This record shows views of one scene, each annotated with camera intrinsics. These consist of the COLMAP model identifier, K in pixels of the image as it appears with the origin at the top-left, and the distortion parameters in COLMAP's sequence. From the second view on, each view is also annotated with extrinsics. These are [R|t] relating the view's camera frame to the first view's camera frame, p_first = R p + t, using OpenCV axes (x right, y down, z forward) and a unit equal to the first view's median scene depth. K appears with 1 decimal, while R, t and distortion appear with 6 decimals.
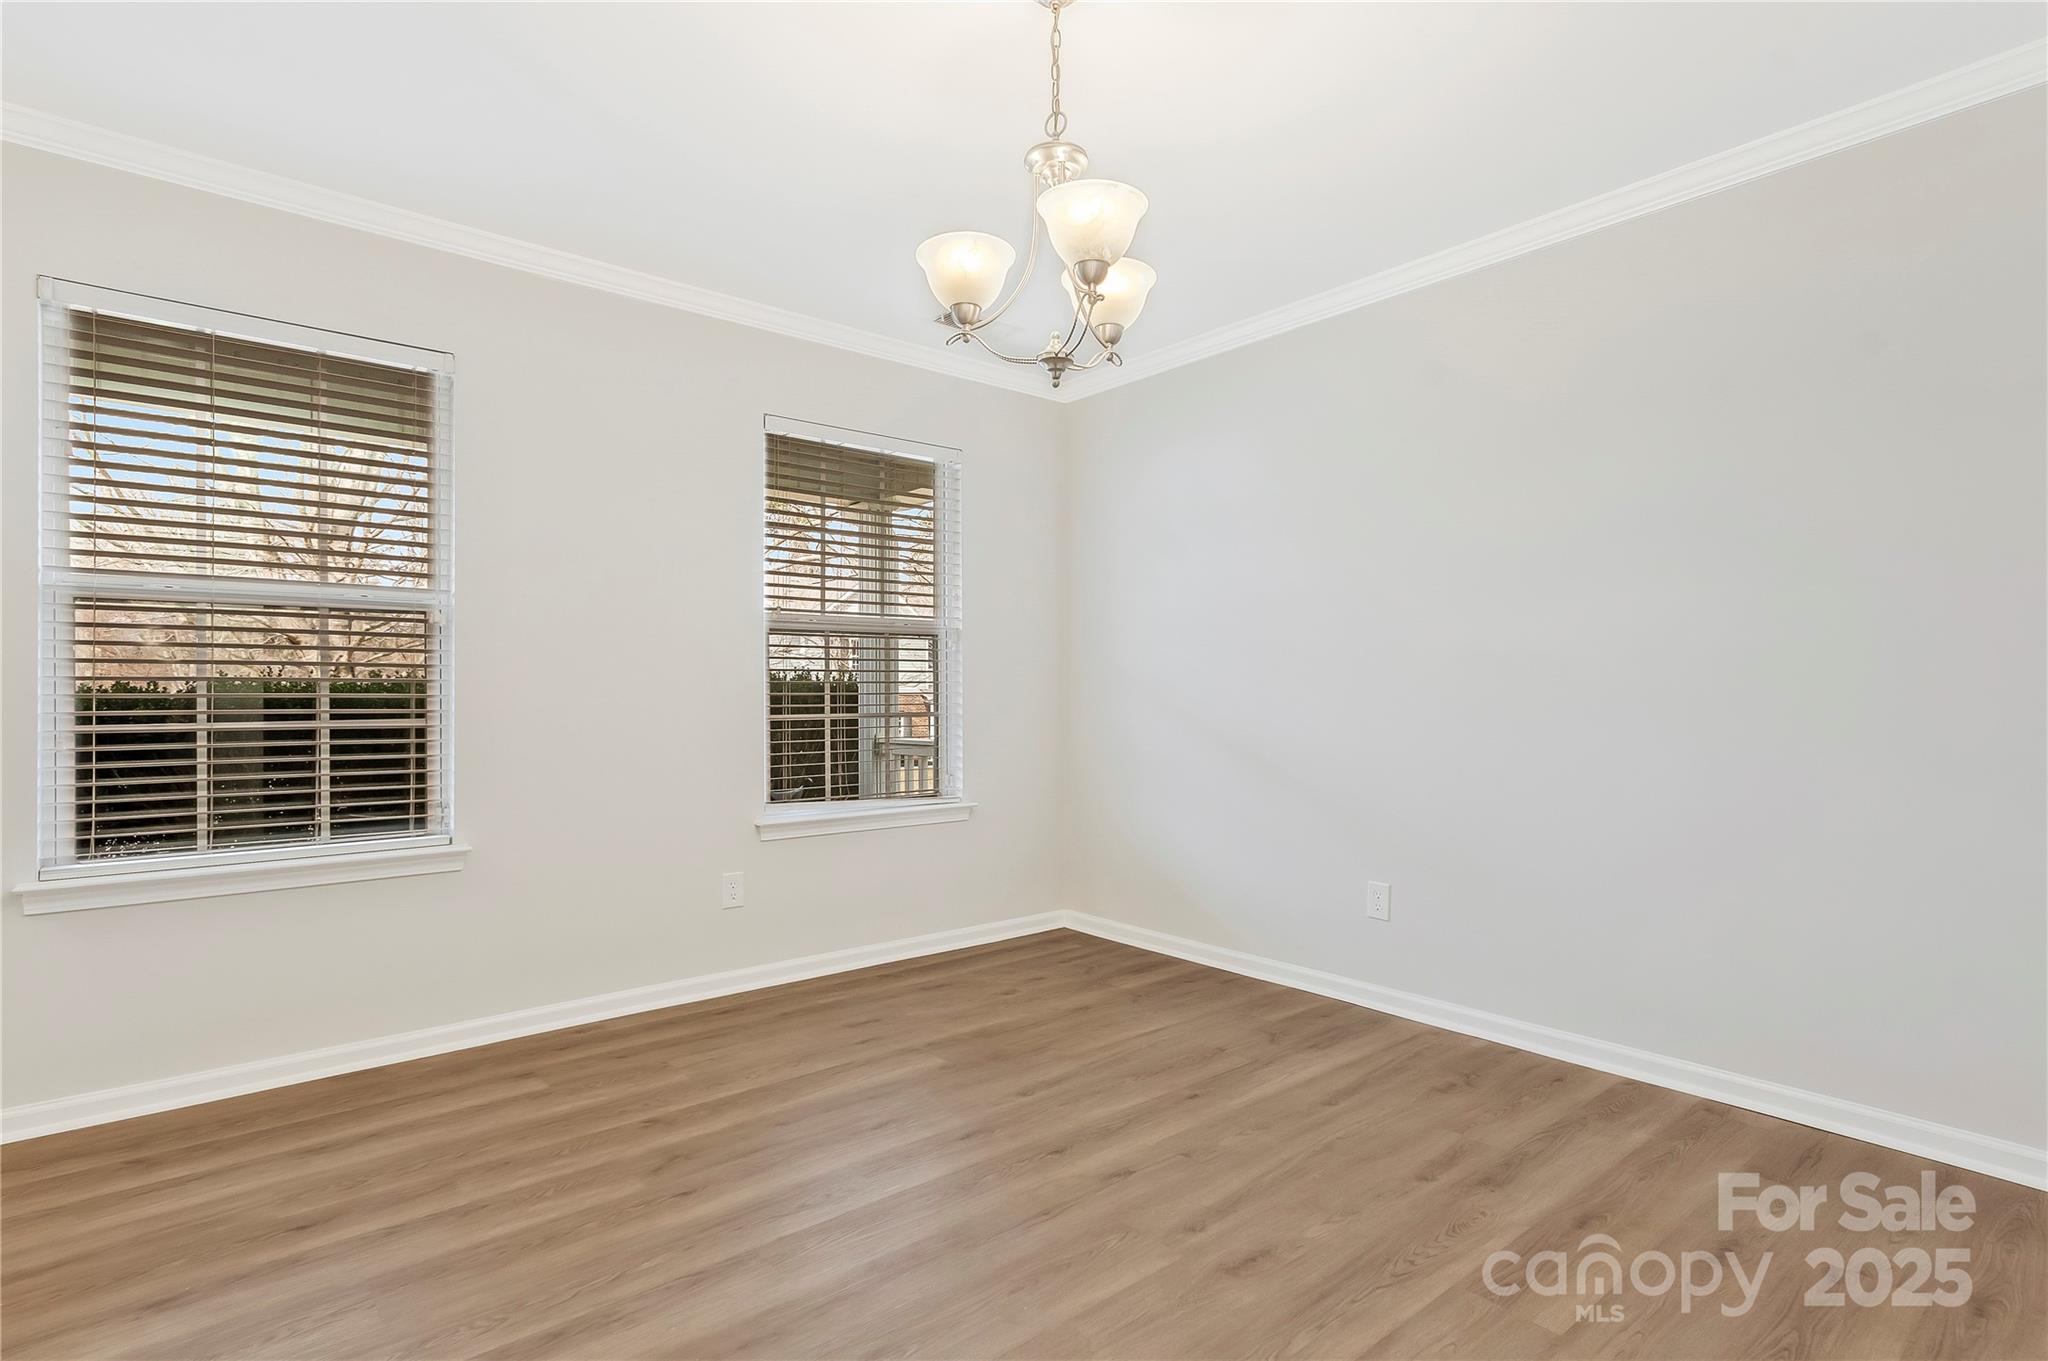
lens RADIAL K [[997.5, 0, 1038.8], [0, 997.5, 685.5], [0, 0, 1]] dist [0.011995, 0.000129]
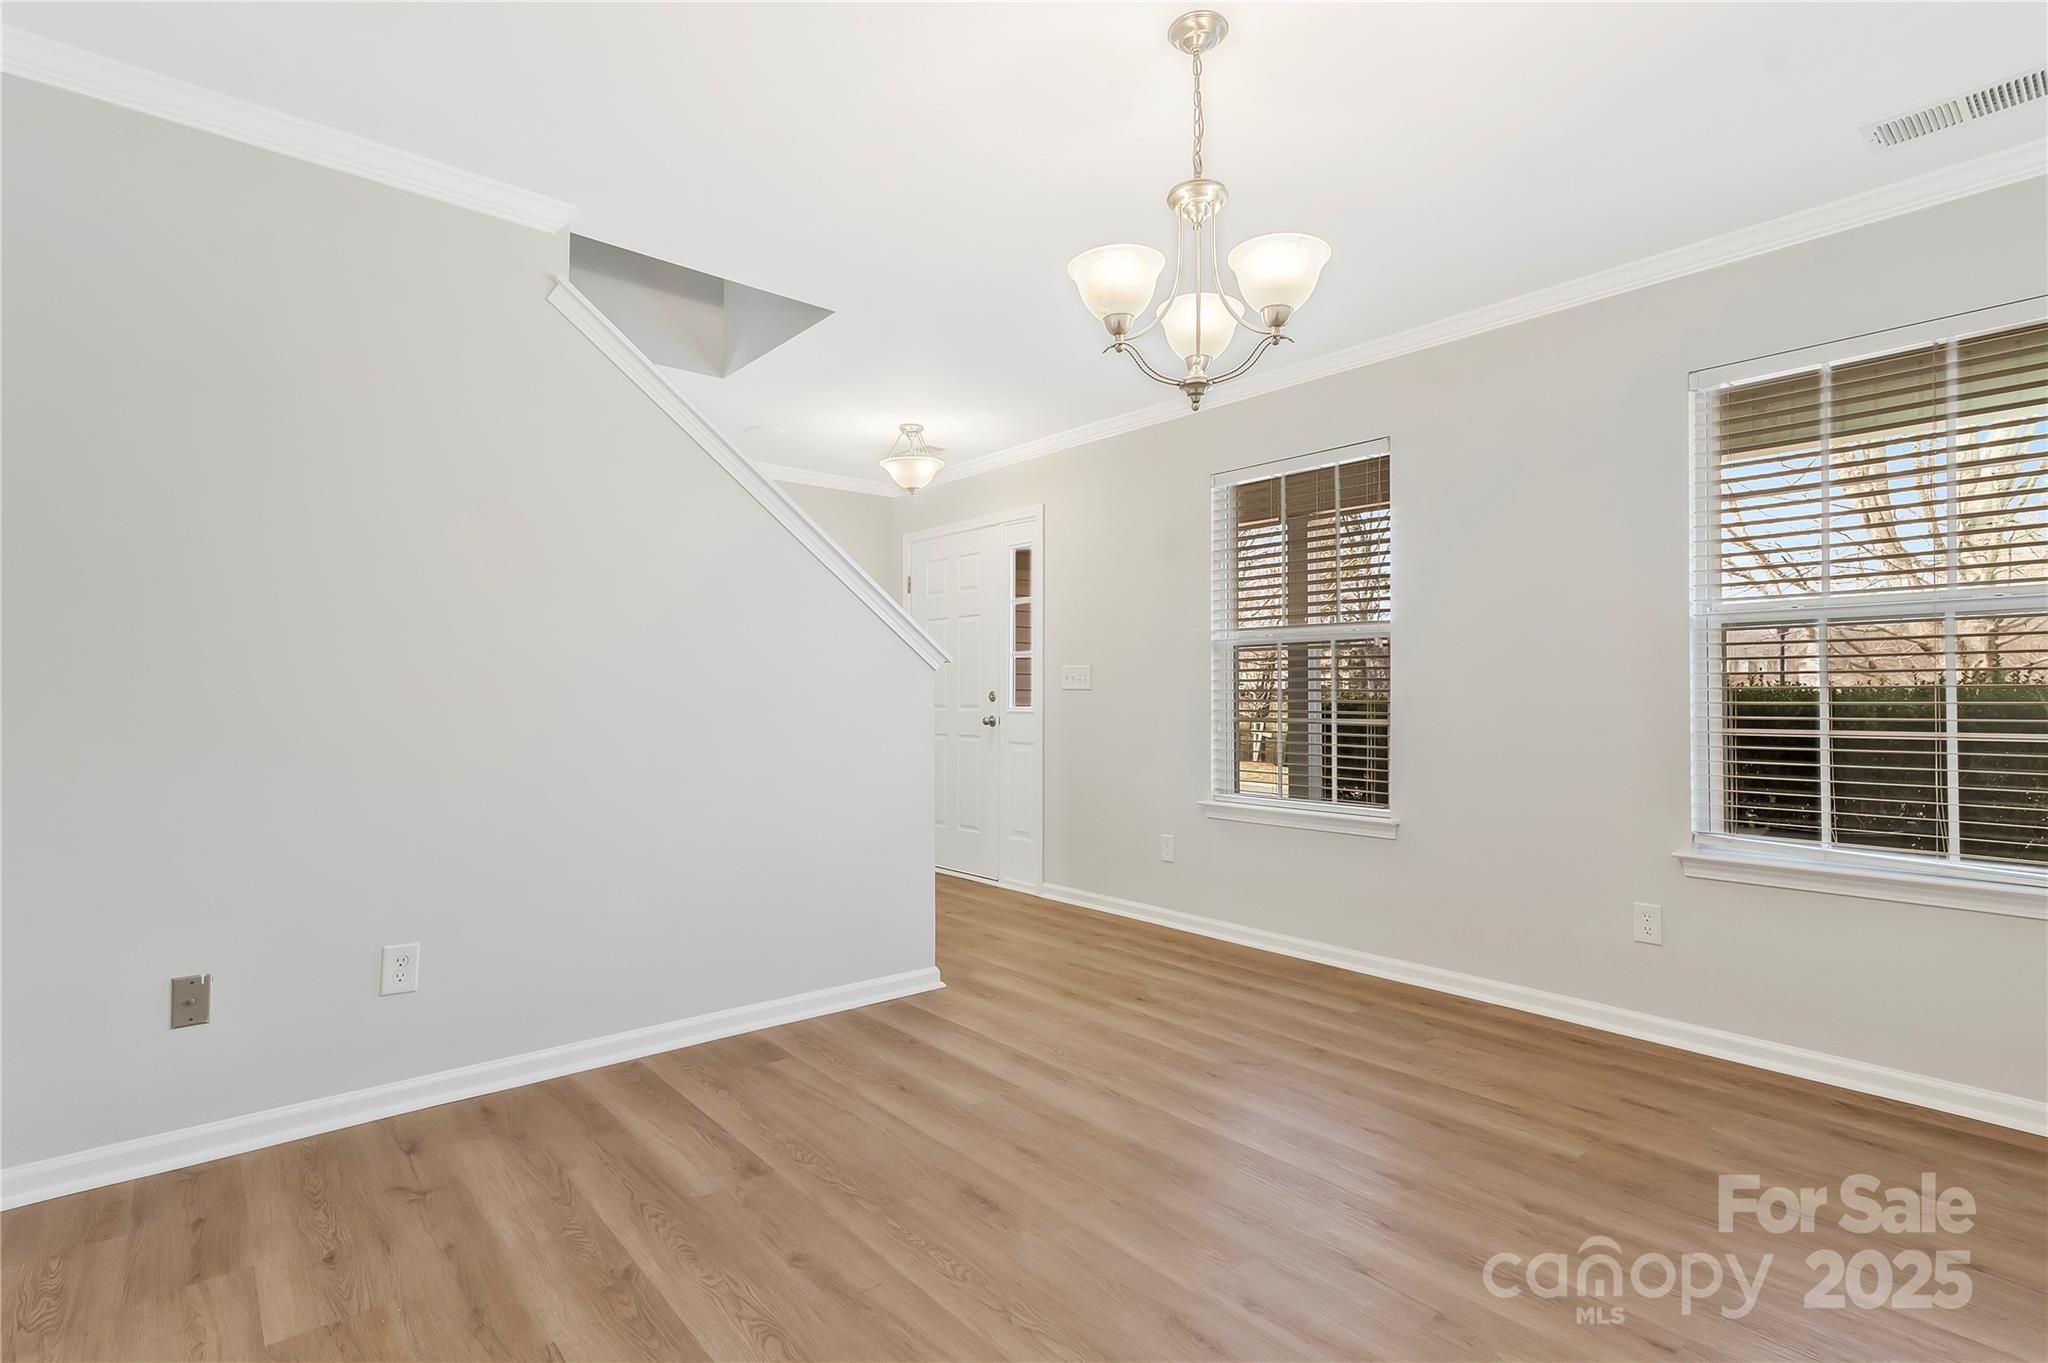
lens RADIAL K [[997.5, 0, 1038.2], [0, 997.5, 683.9], [0, 0, 1]] dist [0.011995, 0.000129]
pose [[0.014799, -0.012995, -0.999806, 0.684728], [0.003285, 0.999911, -0.012948, 0.002040], [0.999885, -0.003093, 0.014840, 0.525188]]
